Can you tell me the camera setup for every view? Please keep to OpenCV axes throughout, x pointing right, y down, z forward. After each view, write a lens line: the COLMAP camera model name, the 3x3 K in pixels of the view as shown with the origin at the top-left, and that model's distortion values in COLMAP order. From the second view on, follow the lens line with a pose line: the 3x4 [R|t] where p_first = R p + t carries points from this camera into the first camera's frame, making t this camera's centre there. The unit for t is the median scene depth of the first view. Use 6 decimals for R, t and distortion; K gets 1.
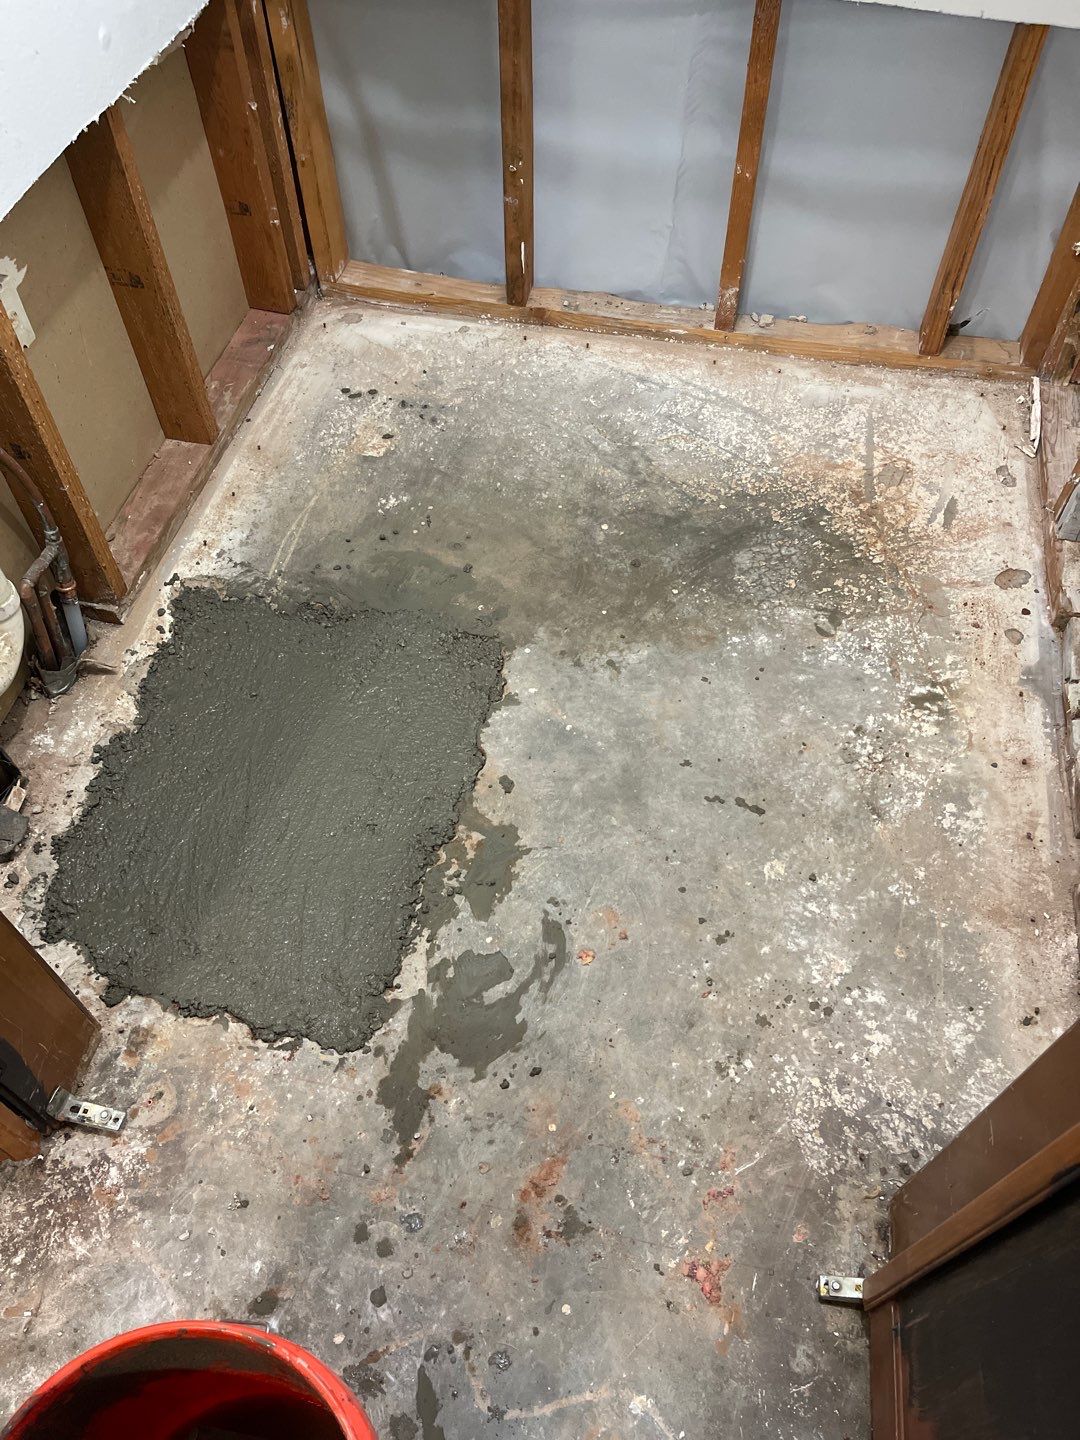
lens RADIAL K [[1126.3, 0, 559.3], [0, 1126.3, 722.6], [0, 0, 1]] dist [0.035350, -0.011760]
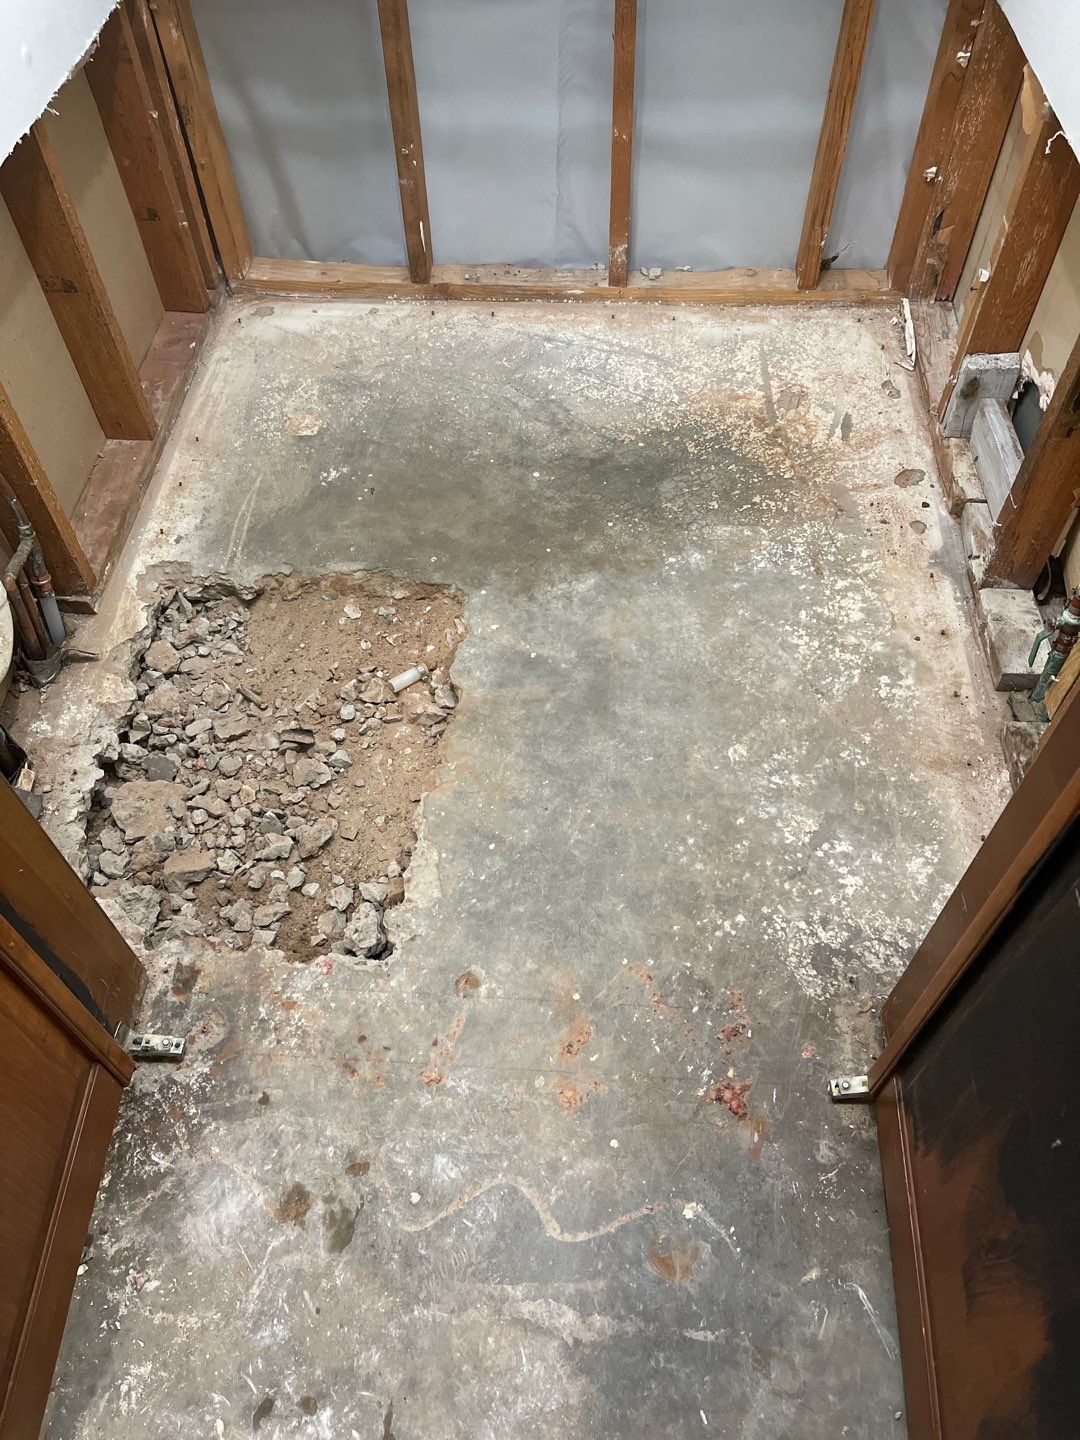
lens RADIAL K [[1124.3, 0, 556.0], [0, 1124.3, 719.6], [0, 0, 1]] dist [0.044990, -0.039274]
pose [[0.989066, -0.128989, 0.071488, -0.055485], [0.129260, 0.991610, 0.000852, 0.068748], [-0.070998, 0.008398, 0.997441, -0.079591]]
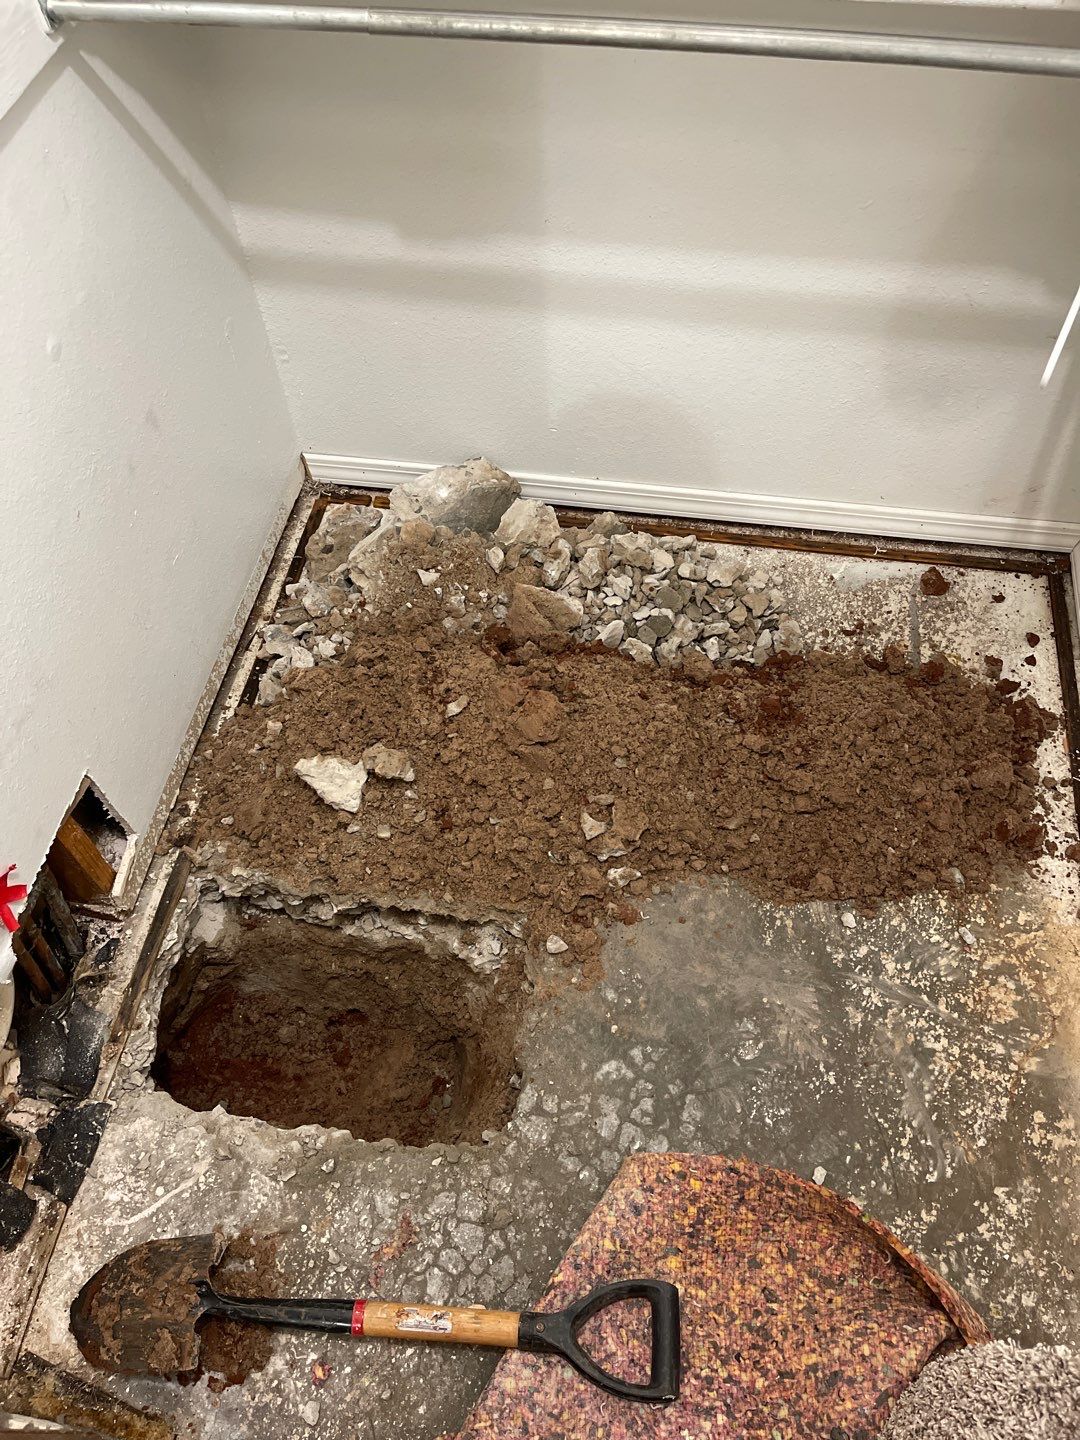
lens RADIAL K [[1126.3, 0, 559.3], [0, 1126.3, 722.6], [0, 0, 1]] dist [0.035350, -0.011760]
pose [[0.998677, -0.051409, -0.001348, -0.021870], [0.051413, 0.997465, 0.049194, -0.295257], [-0.001185, -0.049198, 0.998788, 0.096033]]
